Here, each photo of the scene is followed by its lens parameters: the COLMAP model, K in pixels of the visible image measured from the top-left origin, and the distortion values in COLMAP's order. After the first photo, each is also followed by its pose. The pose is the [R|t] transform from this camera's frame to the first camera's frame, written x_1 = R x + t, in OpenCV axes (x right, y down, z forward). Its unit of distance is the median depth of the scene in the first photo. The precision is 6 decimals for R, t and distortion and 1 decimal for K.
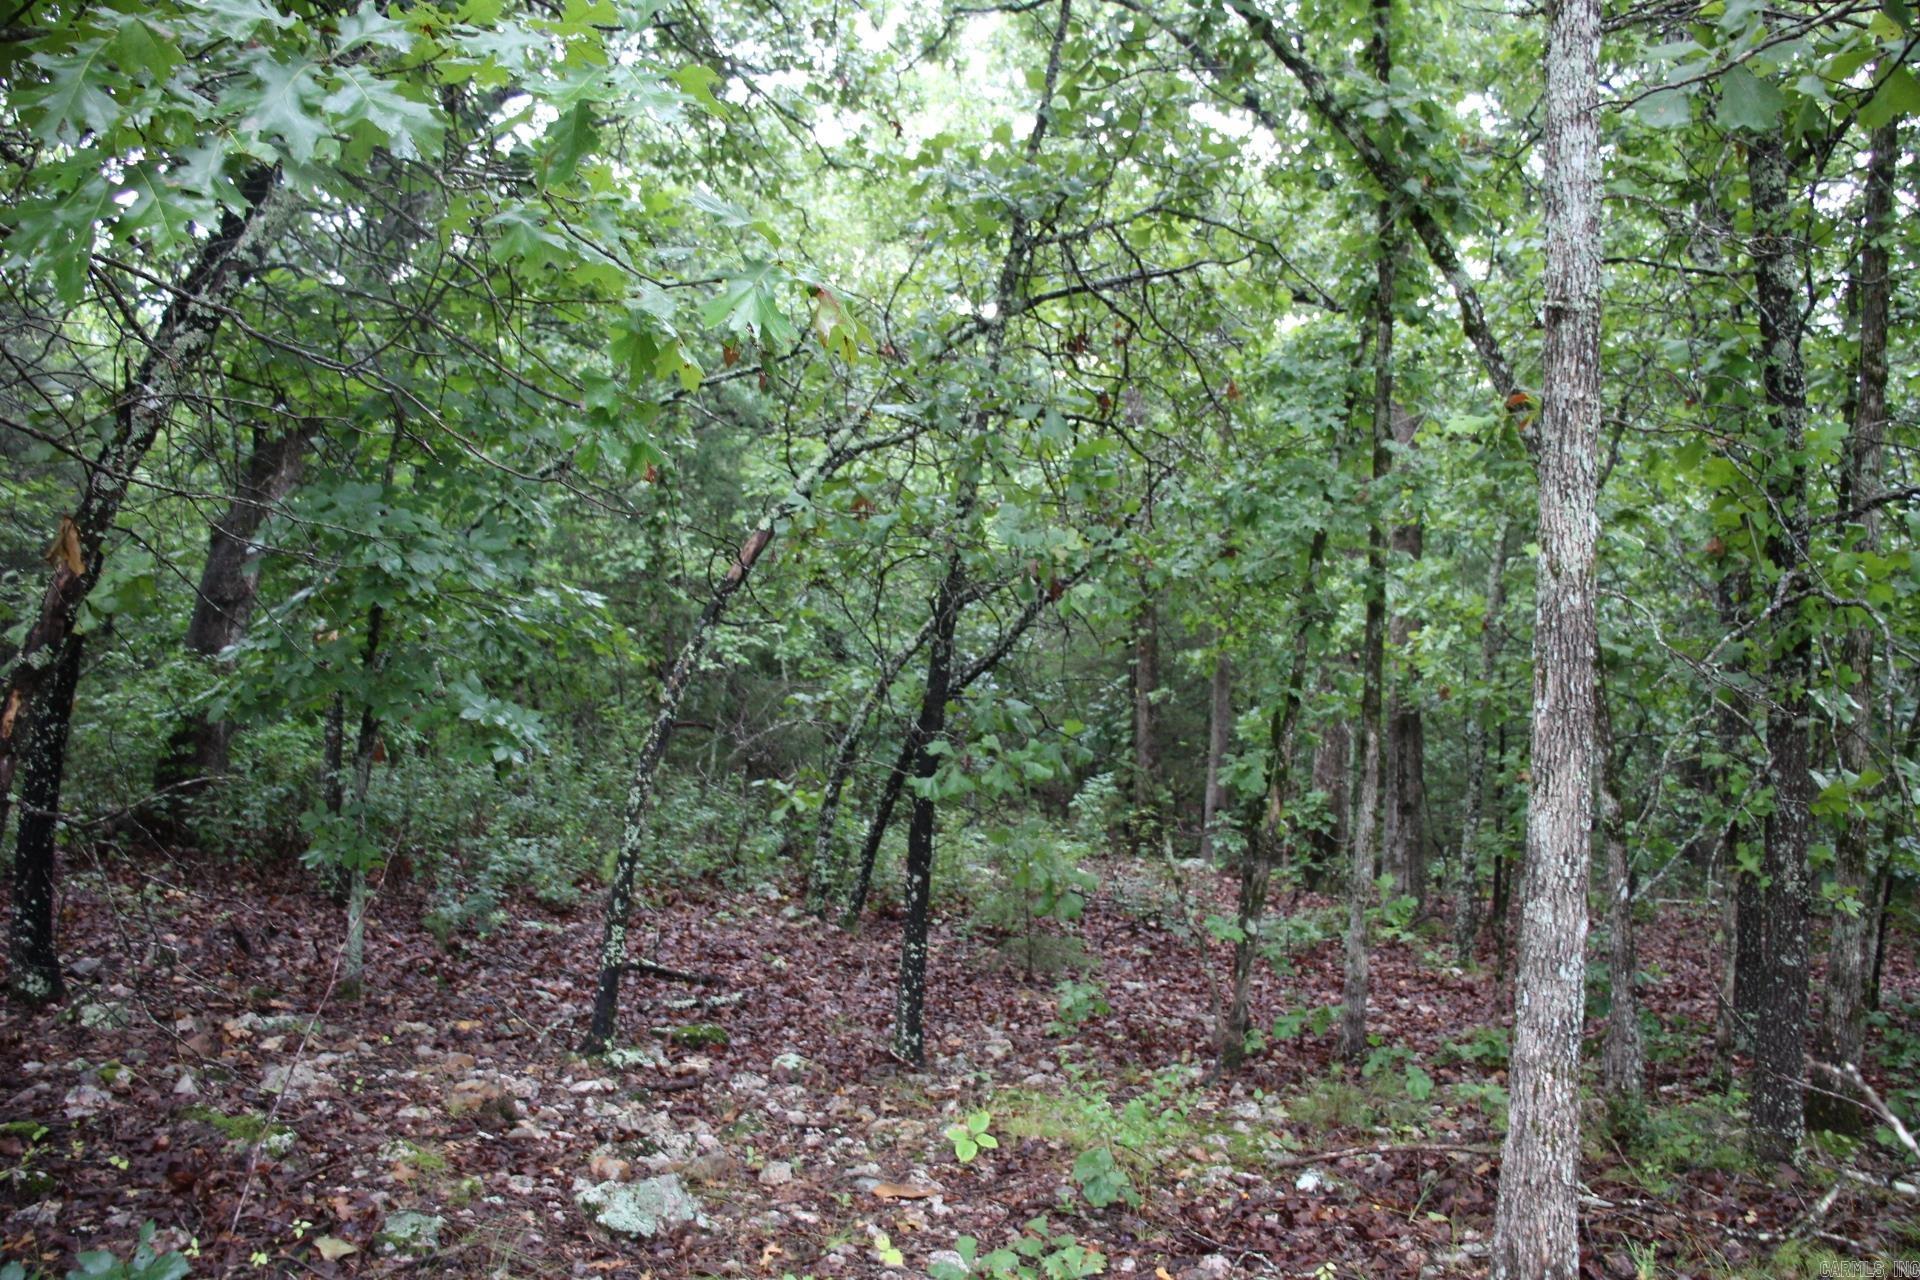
lens RADIAL K [[1584.9, 0, 960.0], [0, 1584.9, 640.0], [0, 0, 1]] dist [-0.179912, 0.163888]
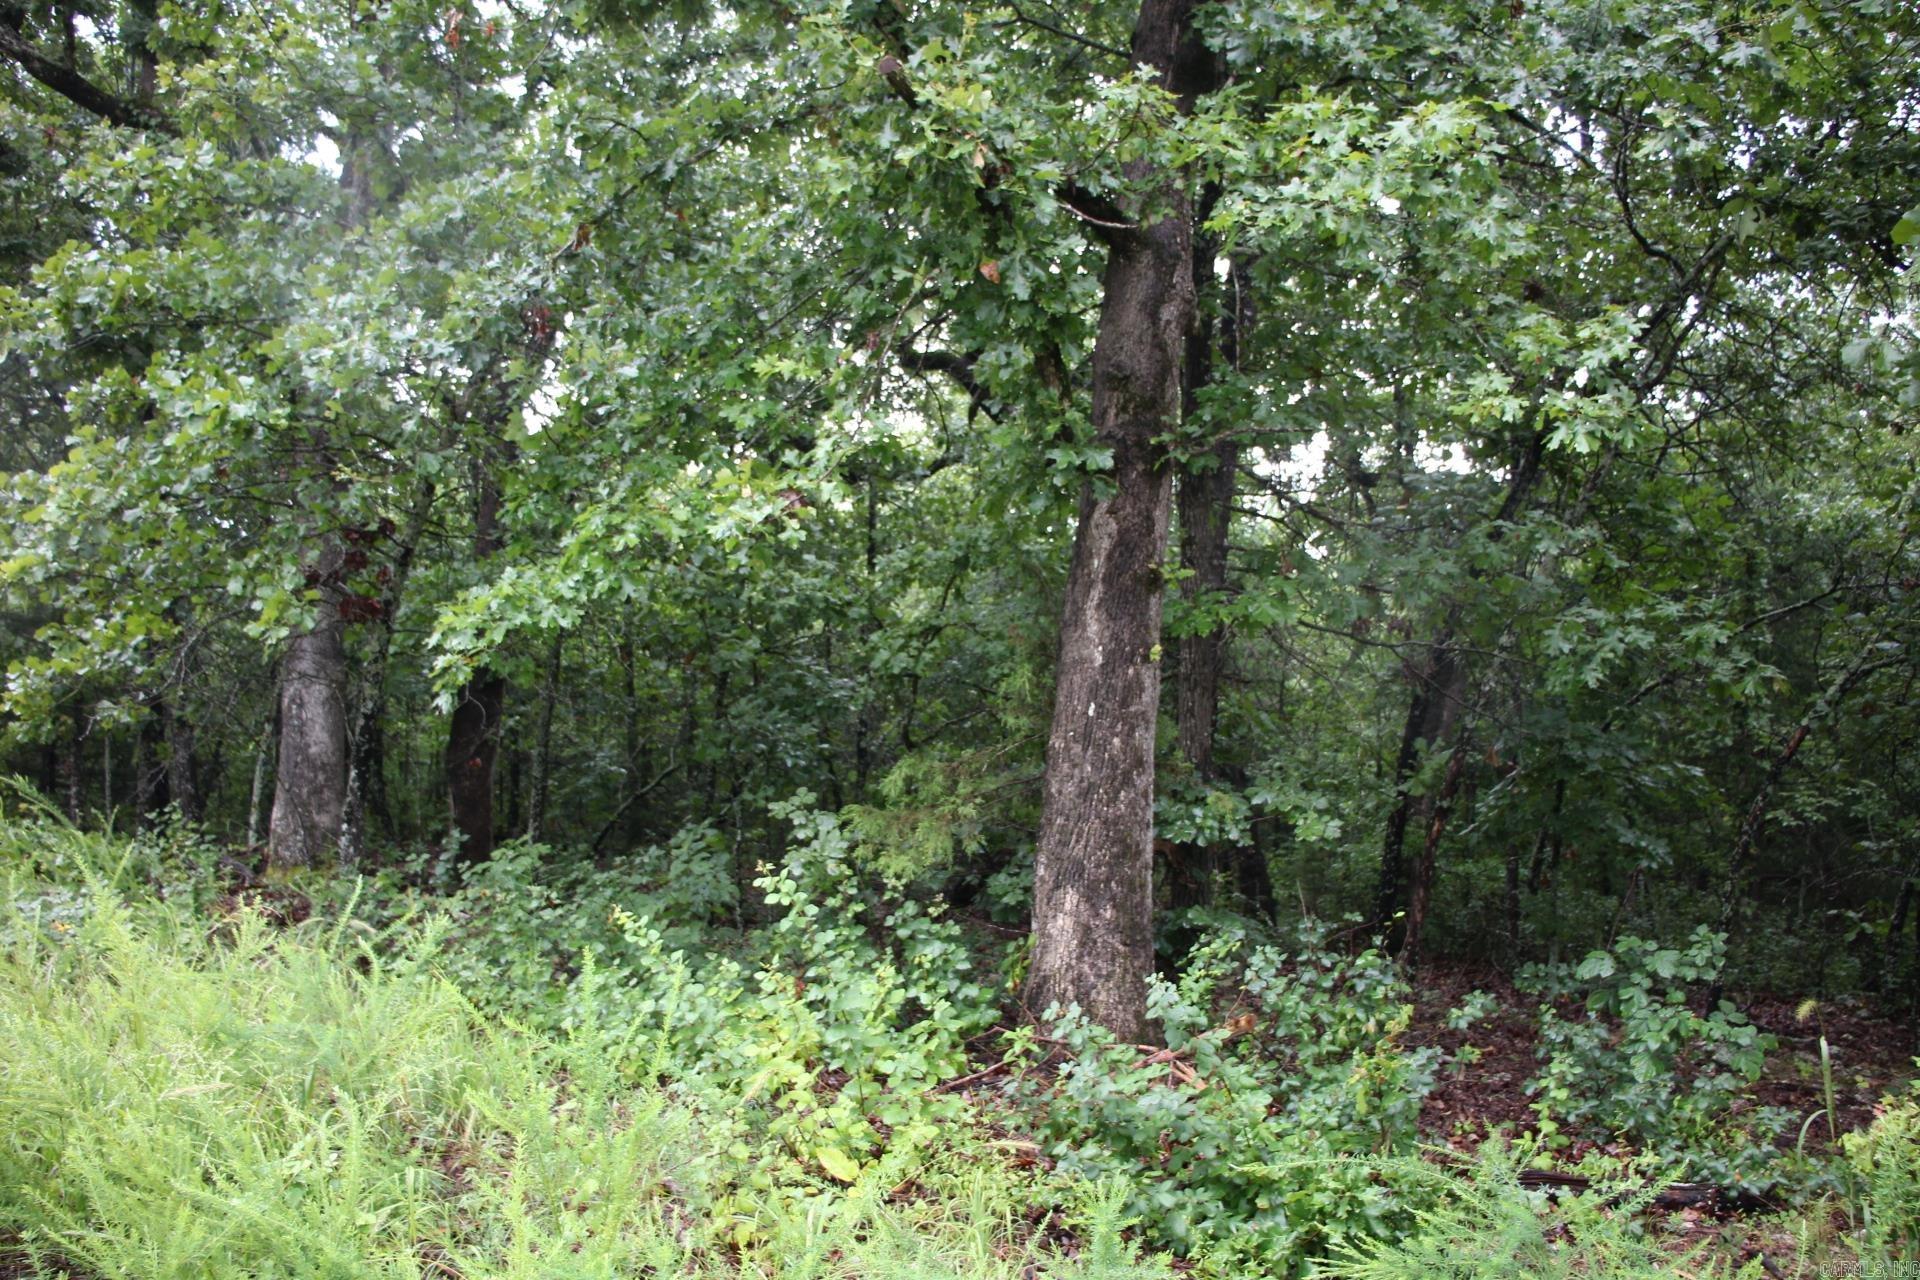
lens RADIAL K [[1584.9, 0, 960.0], [0, 1584.9, 640.0], [0, 0, 1]] dist [-0.179912, 0.163888]
pose [[0.785178, -0.070672, -0.615225, 0.090578], [0.000825, 0.993585, -0.113082, 0.010580], [0.619270, 0.088282, 0.780199, -0.428048]]
